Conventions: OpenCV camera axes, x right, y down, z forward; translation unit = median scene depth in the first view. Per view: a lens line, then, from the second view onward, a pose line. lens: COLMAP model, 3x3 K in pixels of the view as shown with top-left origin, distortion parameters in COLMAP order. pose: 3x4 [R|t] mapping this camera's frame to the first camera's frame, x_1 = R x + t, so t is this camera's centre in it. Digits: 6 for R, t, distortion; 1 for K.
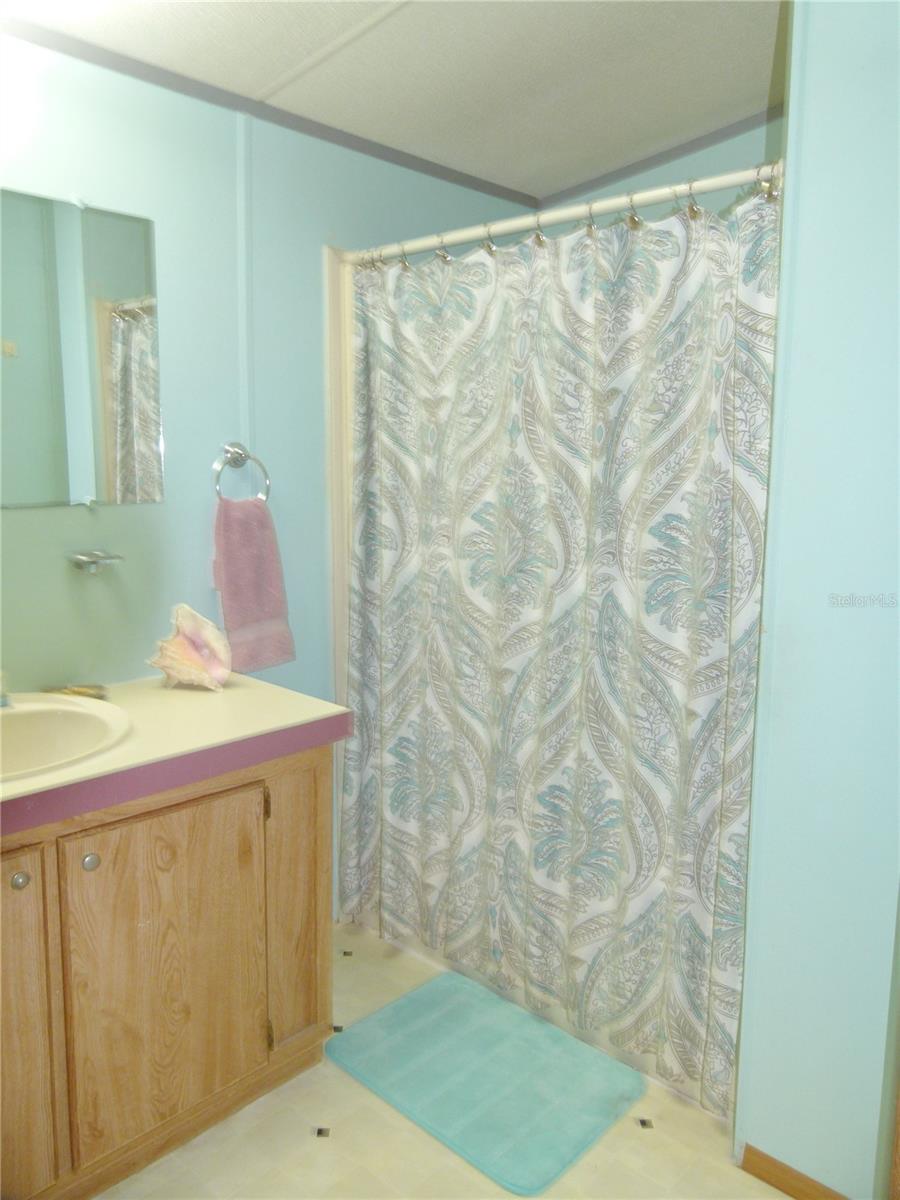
lens RADIAL K [[900.1, 0, 461.4], [0, 900.1, 601.8], [0, 0, 1]] dist [-0.047109, 0.042322]
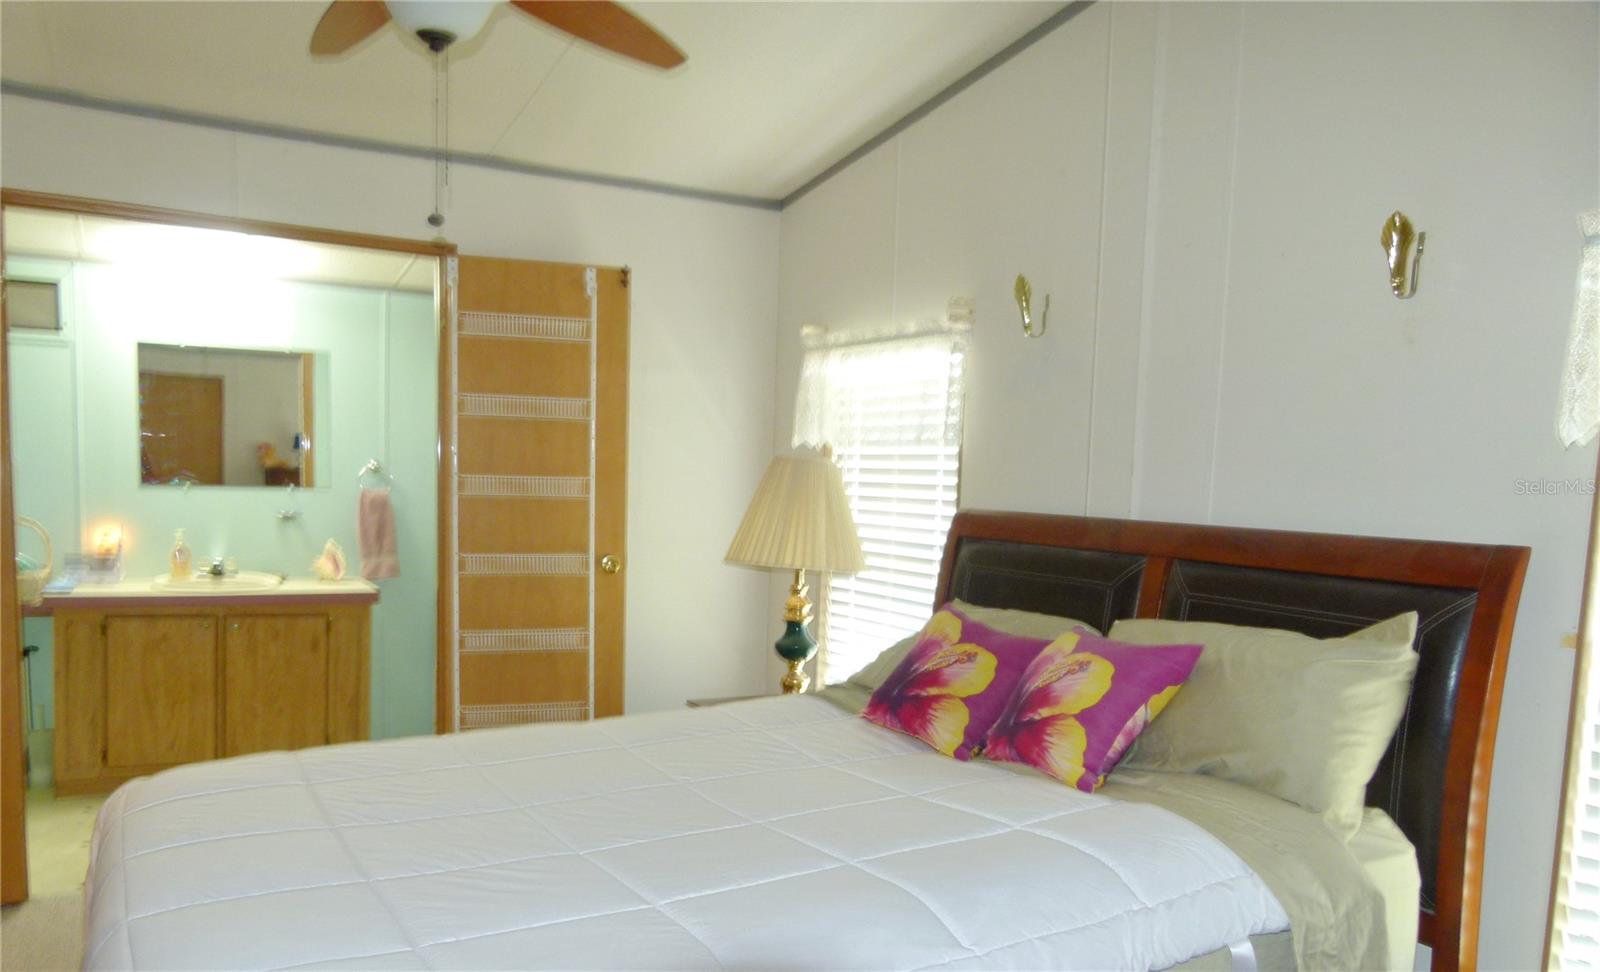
lens RADIAL K [[1170.8, 0, 763.2], [0, 1170.8, 604.5], [0, 0, 1]] dist [-0.038379, 0.038840]
pose [[0.949487, 0.049930, -0.309808, 1.656355], [-0.067059, 0.996739, -0.044880, 0.228418], [0.306557, 0.063389, 0.949739, -1.366165]]
